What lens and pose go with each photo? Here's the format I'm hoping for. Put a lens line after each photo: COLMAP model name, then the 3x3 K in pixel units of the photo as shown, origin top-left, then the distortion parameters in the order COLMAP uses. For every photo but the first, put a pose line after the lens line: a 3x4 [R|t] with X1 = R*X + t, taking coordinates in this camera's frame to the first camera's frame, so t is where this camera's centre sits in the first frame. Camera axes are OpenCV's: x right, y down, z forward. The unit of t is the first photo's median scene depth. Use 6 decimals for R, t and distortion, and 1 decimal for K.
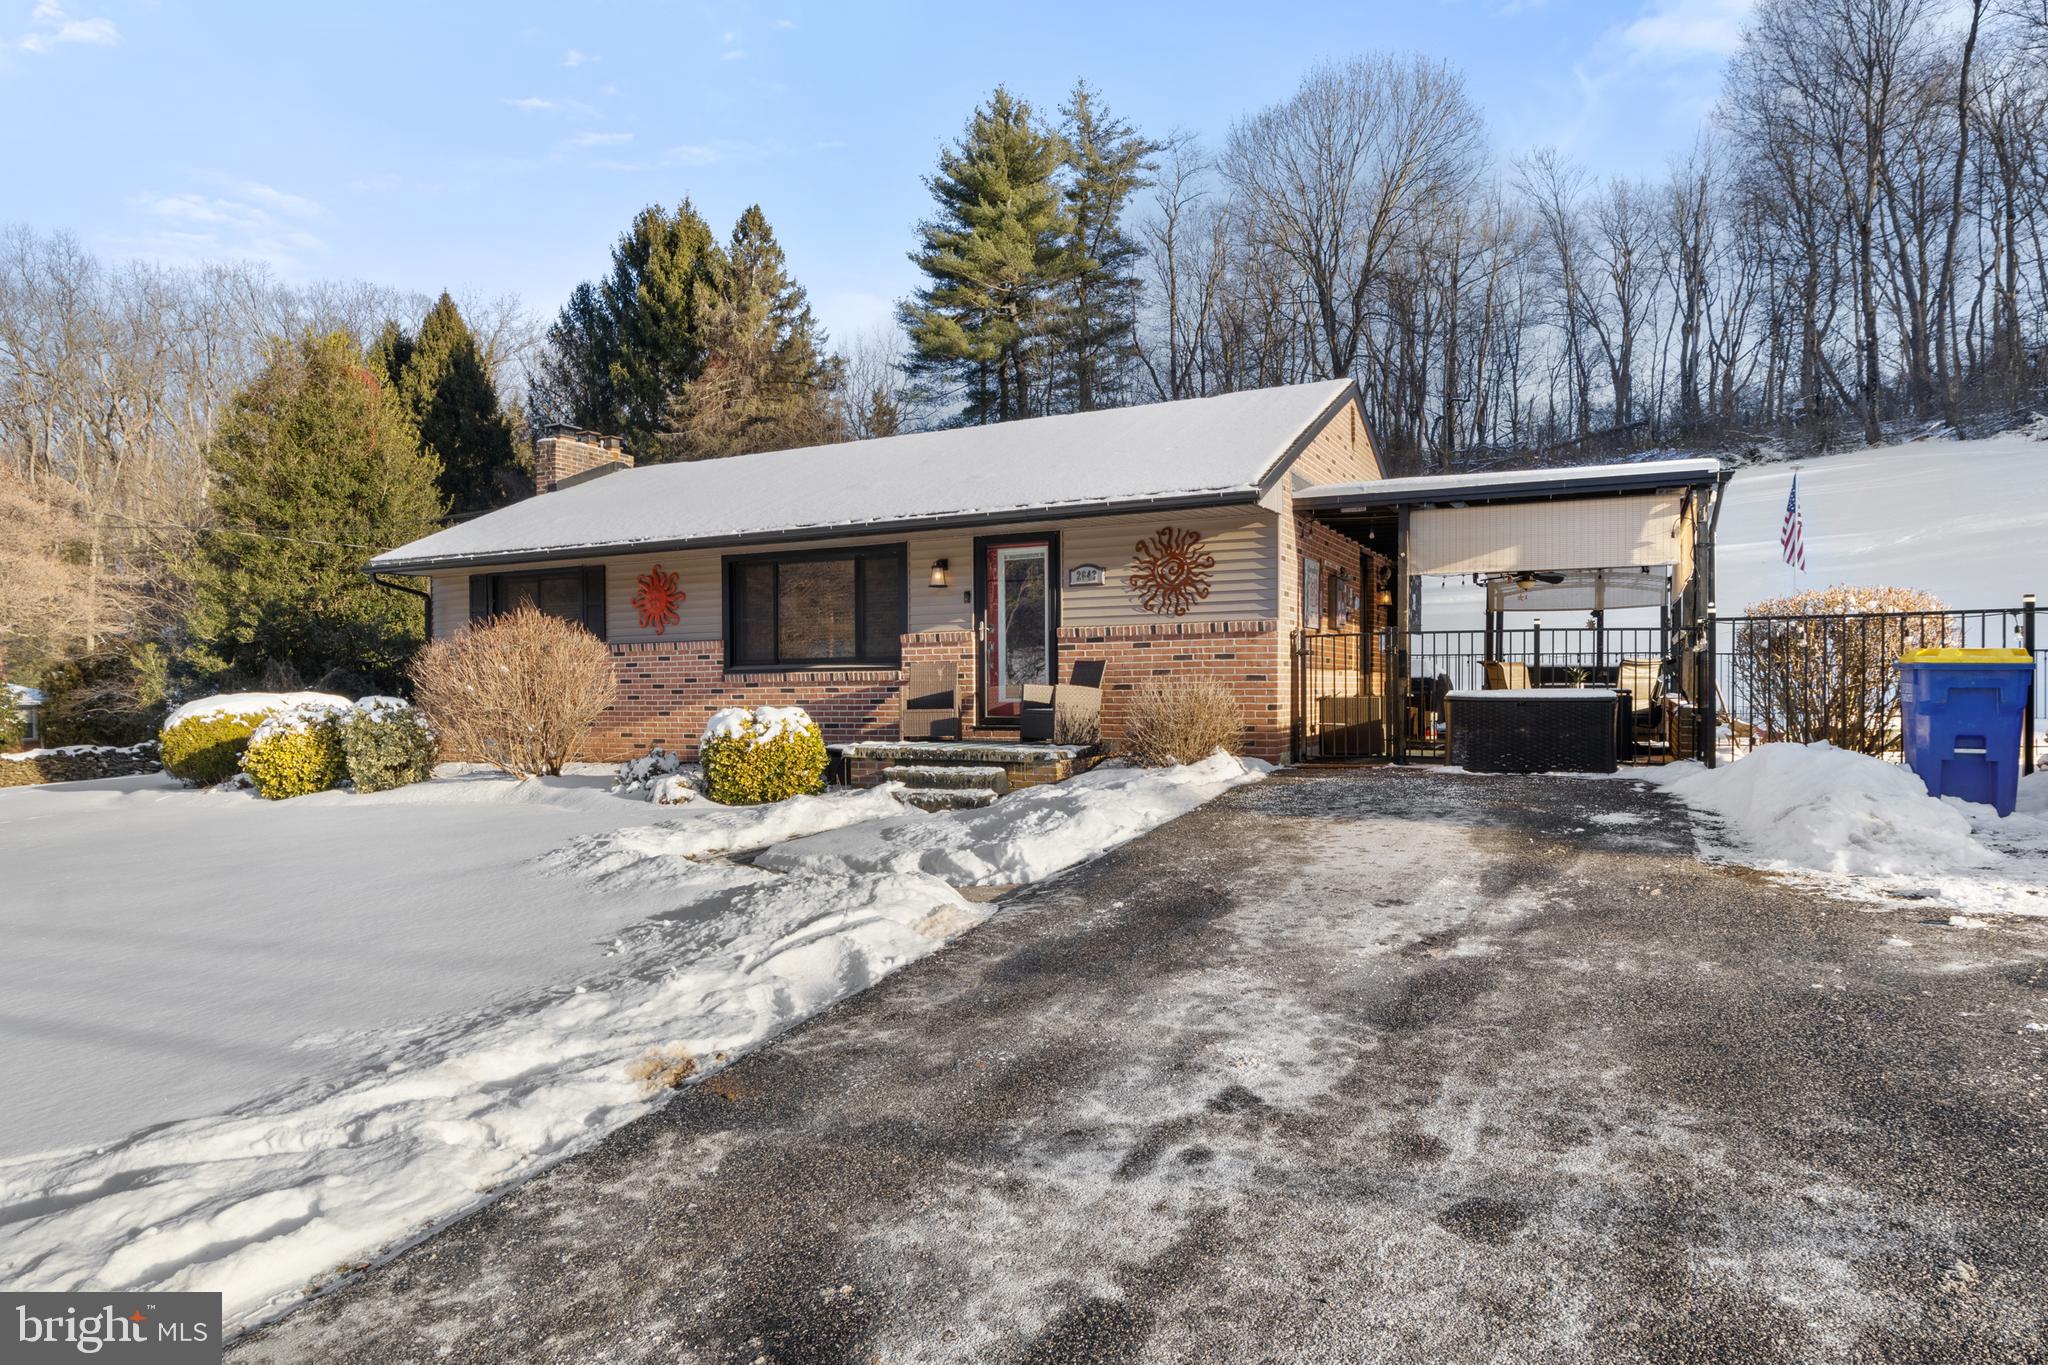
lens RADIAL K [[1209.6, 0, 856.6], [0, 1209.6, 677.4], [0, 0, 1]] dist [-0.006928, 0.005189]
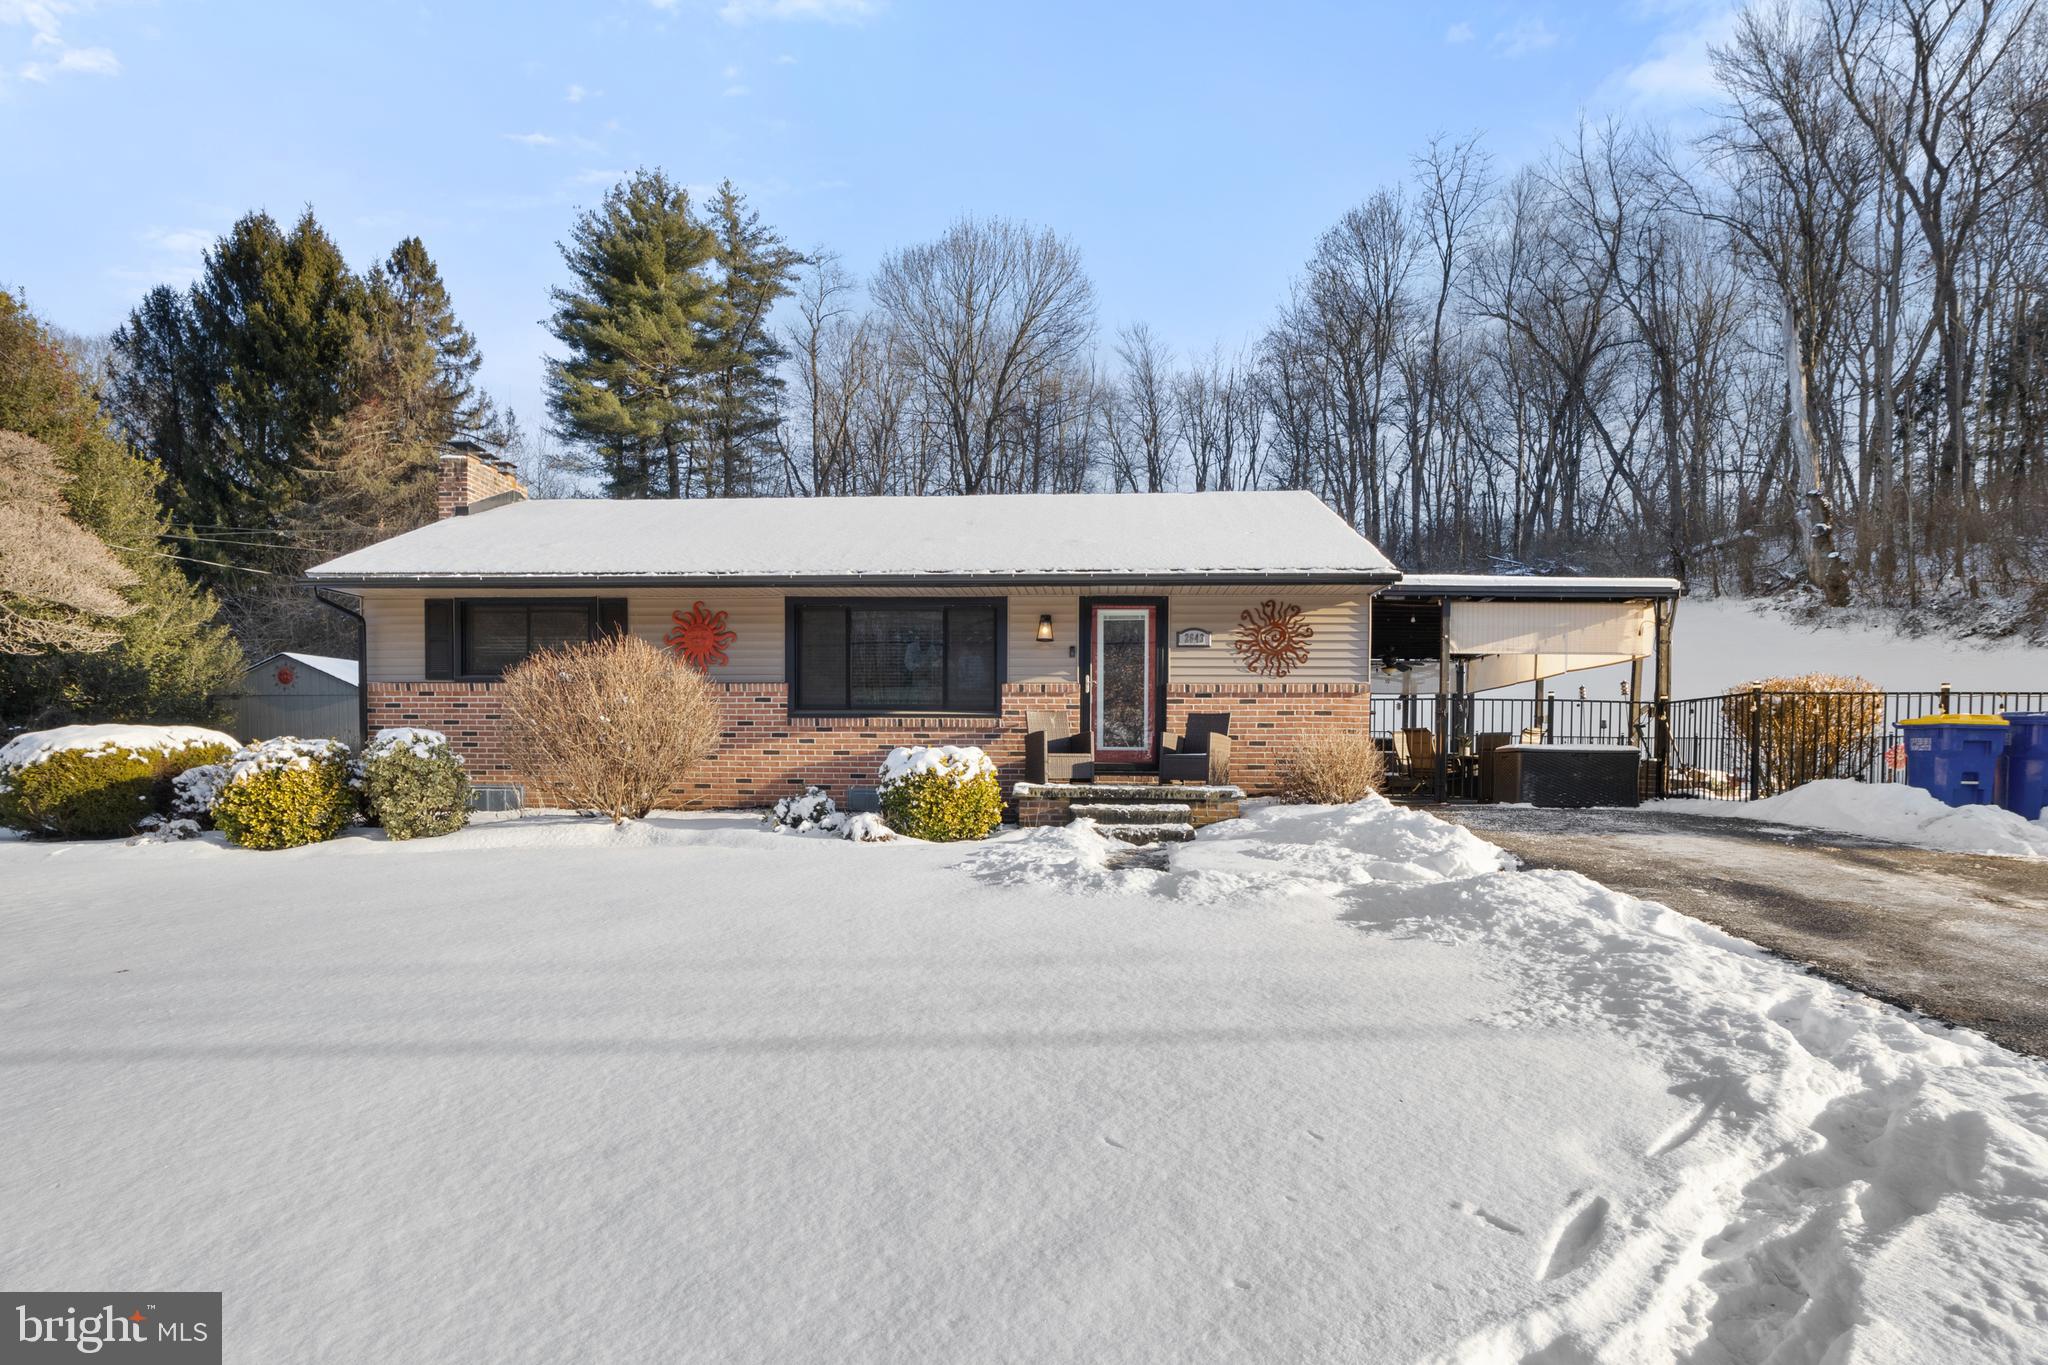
lens RADIAL K [[1170.6, 0, 818.8], [0, 1170.6, 765.1], [0, 0, 1]] dist [-0.011746, 0.035888]
pose [[0.918838, 0.023359, 0.393944, -0.455566], [-0.024891, 0.999689, -0.001222, 0.035884], [-0.393850, -0.008683, 0.919134, 0.117404]]
